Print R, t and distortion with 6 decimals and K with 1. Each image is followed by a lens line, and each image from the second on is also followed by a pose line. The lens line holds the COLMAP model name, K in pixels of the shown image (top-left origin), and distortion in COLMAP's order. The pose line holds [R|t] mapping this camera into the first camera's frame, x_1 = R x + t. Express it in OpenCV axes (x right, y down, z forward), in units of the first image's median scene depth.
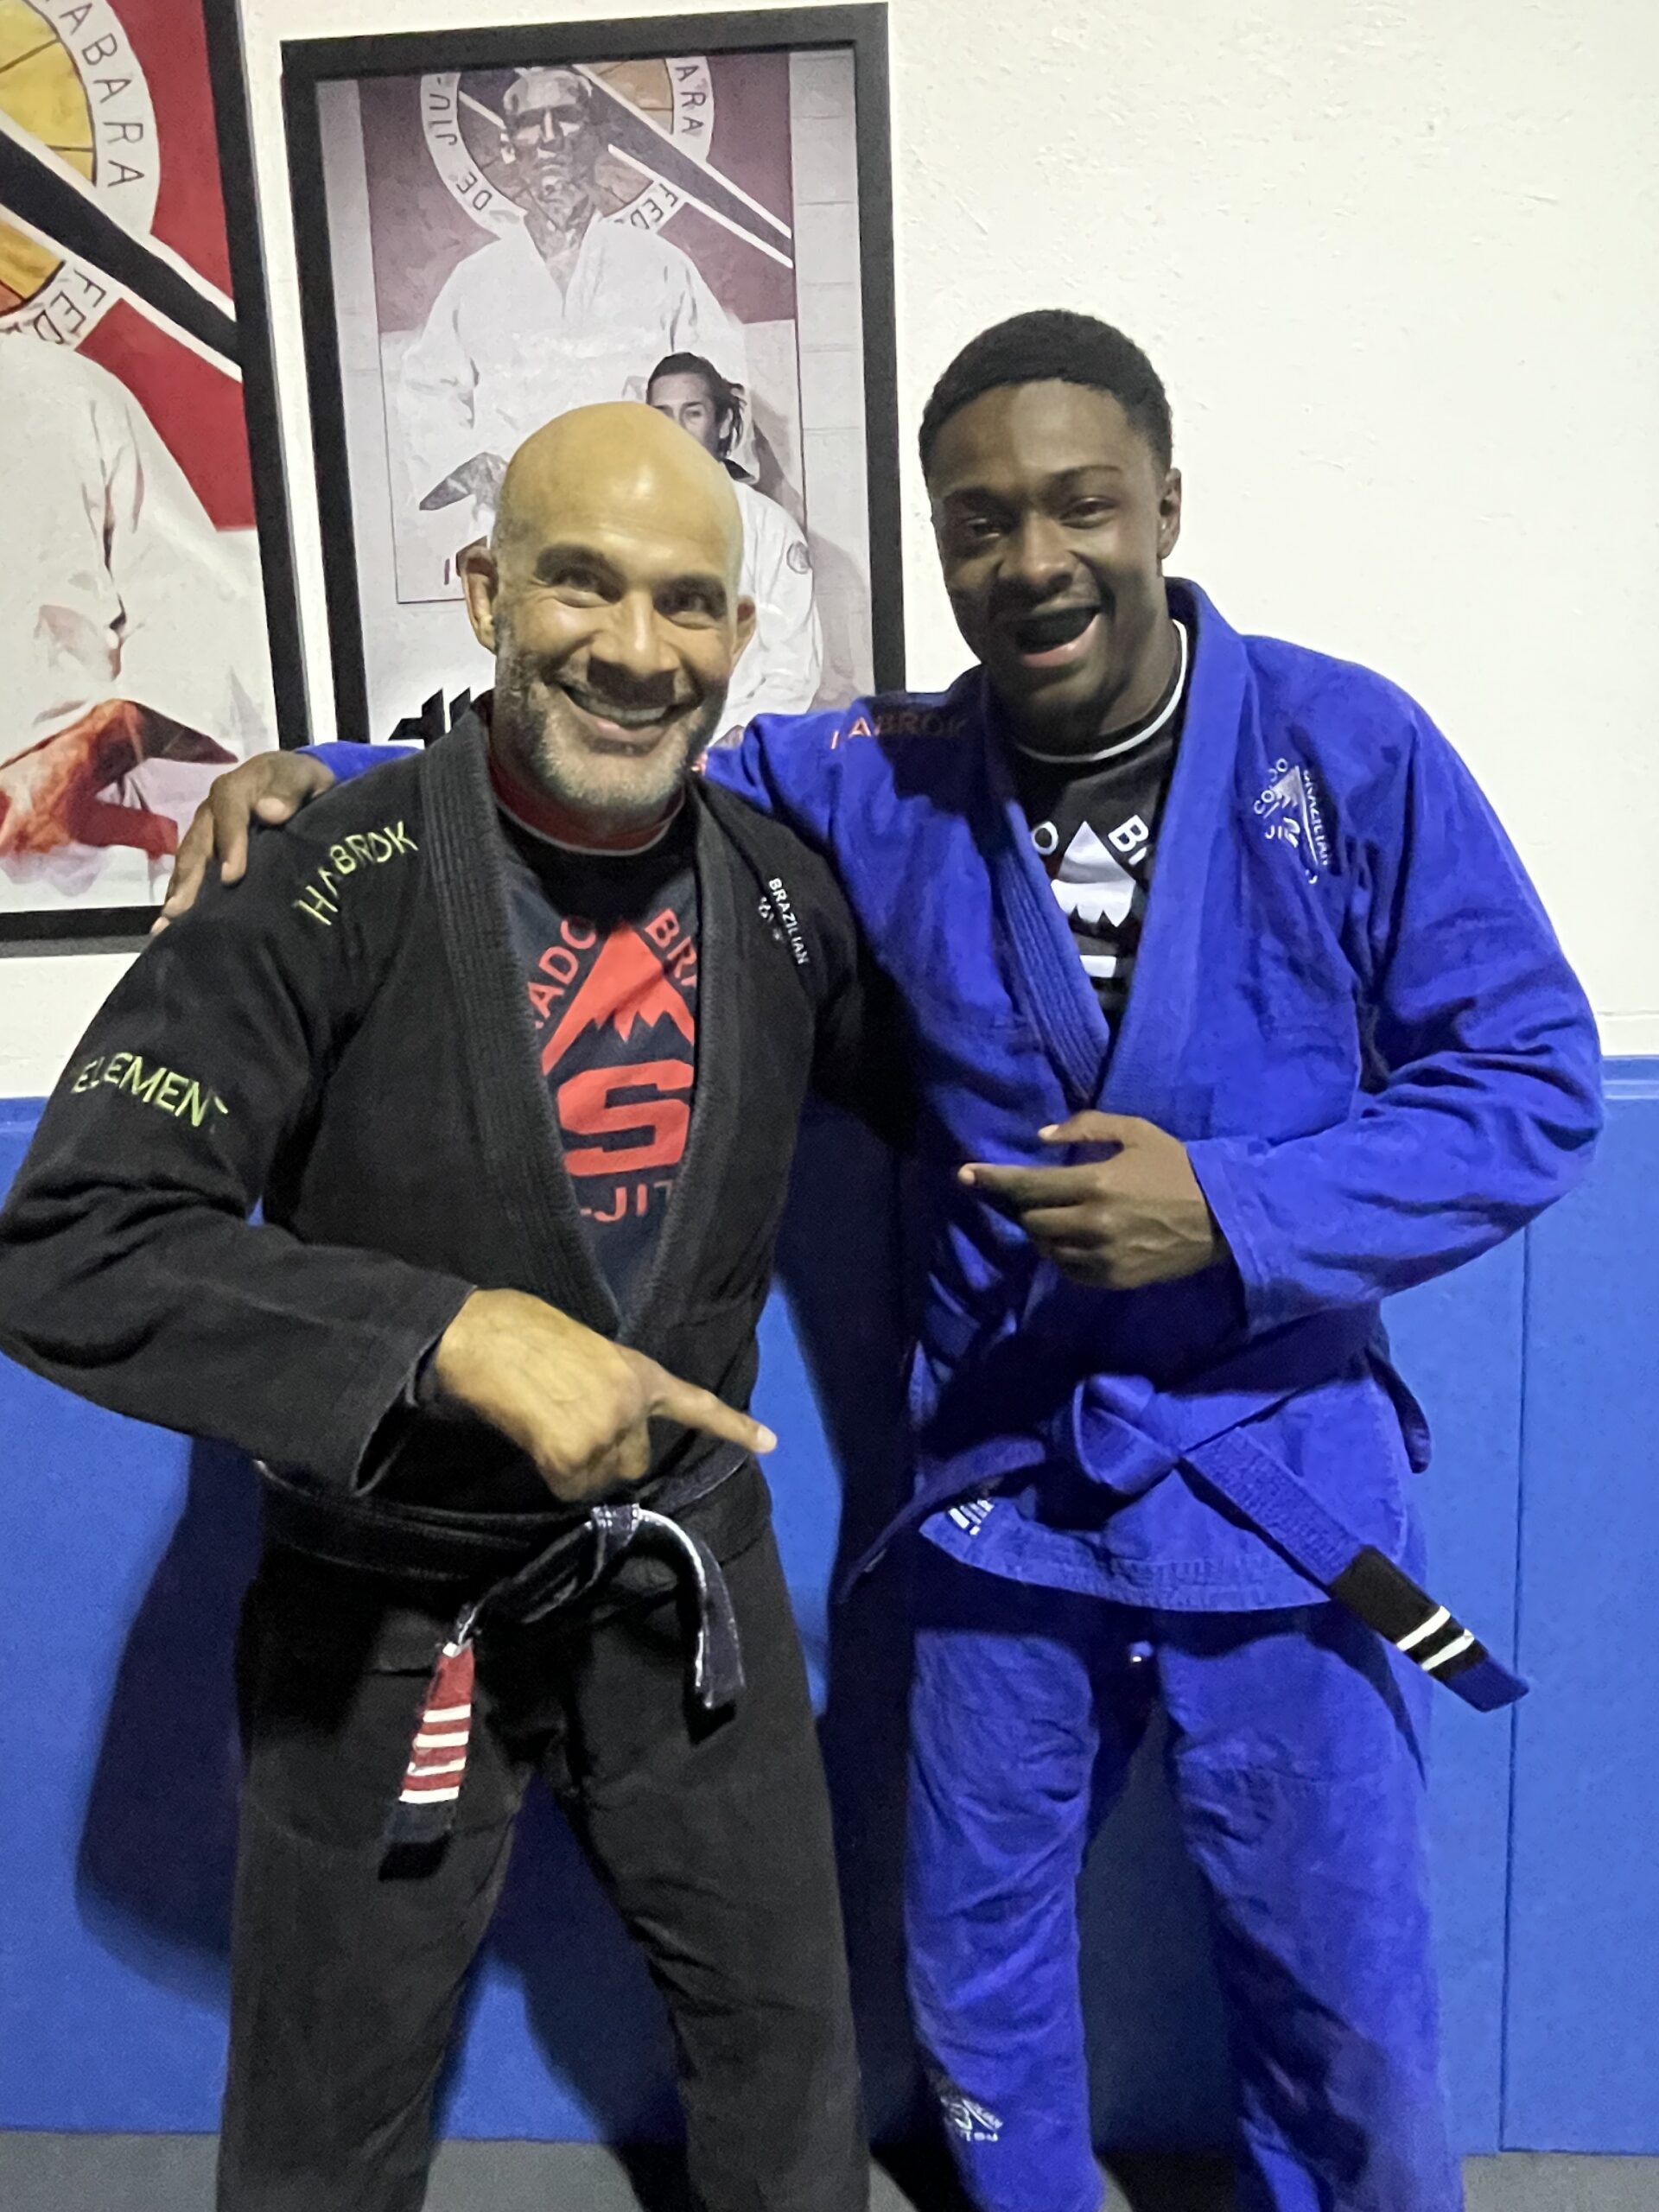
lens RADIAL K [[1622.1, 0, 865.4], [0, 1622.1, 1111.5], [0, 0, 1]] dist [-0.007654, 0.000355]
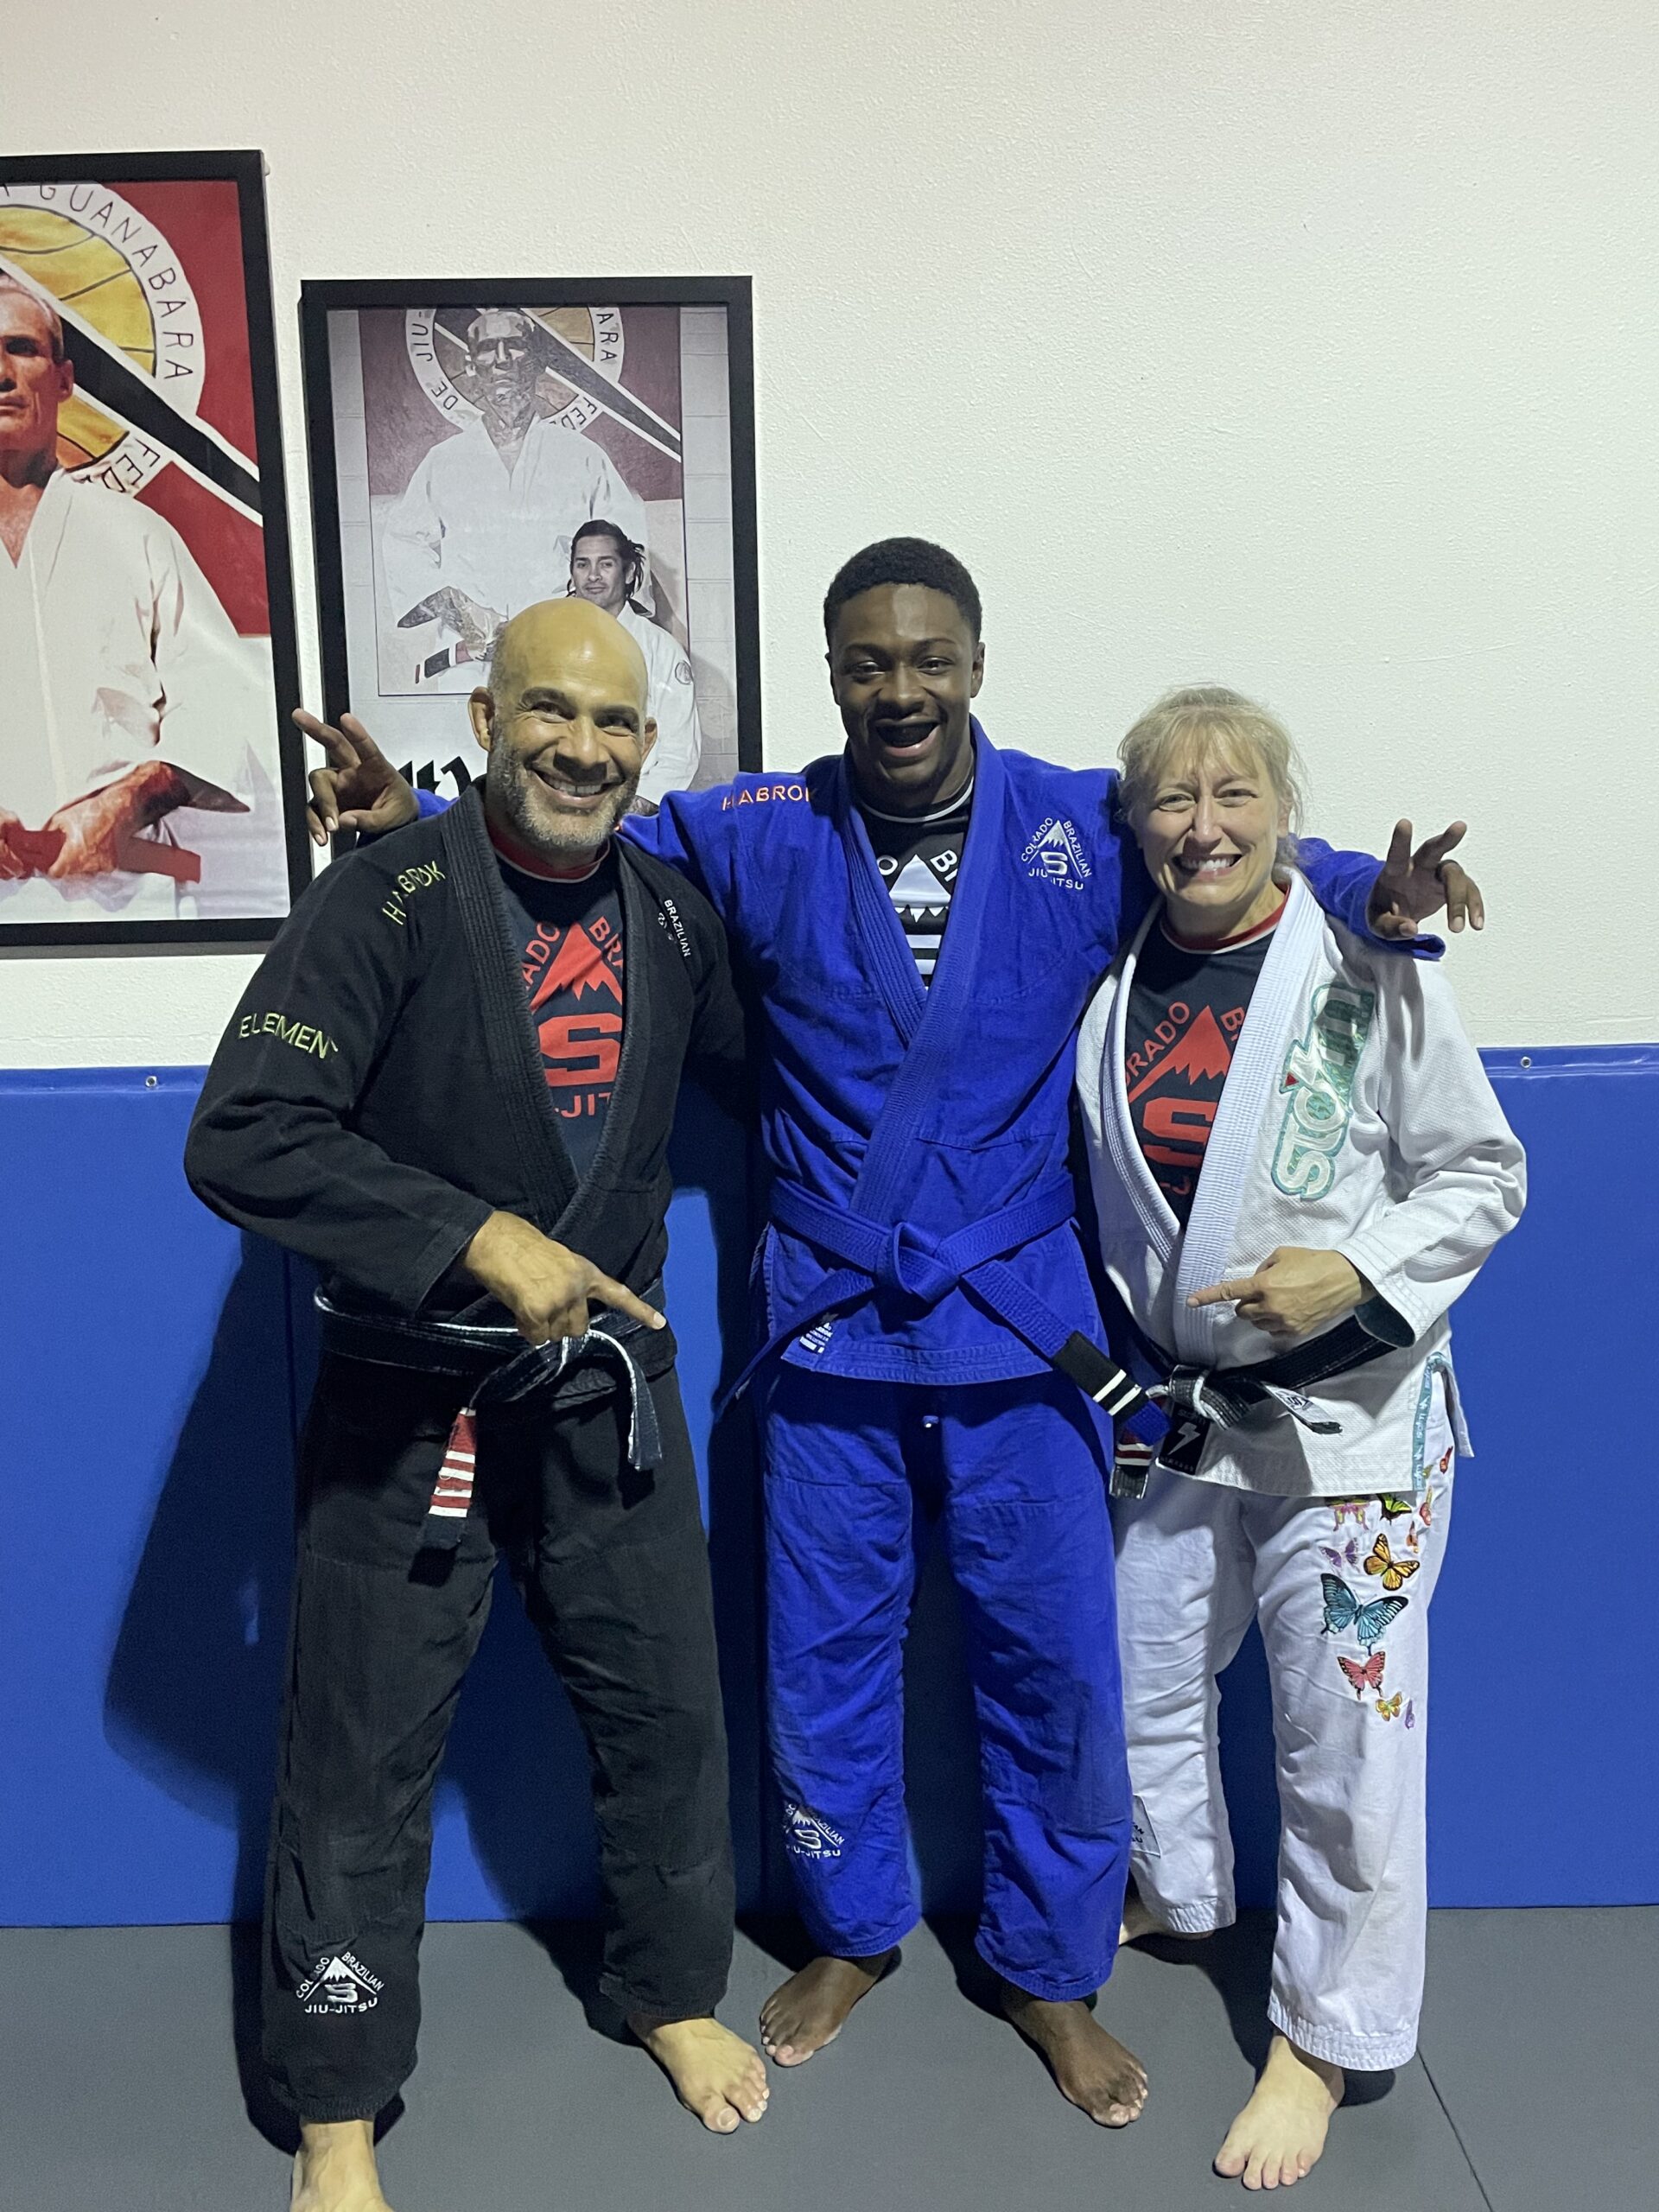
lens RADIAL K [[1818.2, 0, 829.5], [0, 1818.2, 1106.0], [0, 0, 1]] dist [0.120680, -0.152466]
pose [[0.995389, 0.004518, 0.095813, -0.067316], [0.000196, 0.998792, -0.049135, 0.099594], [-0.095919, 0.048927, 0.994186, -0.537720]]
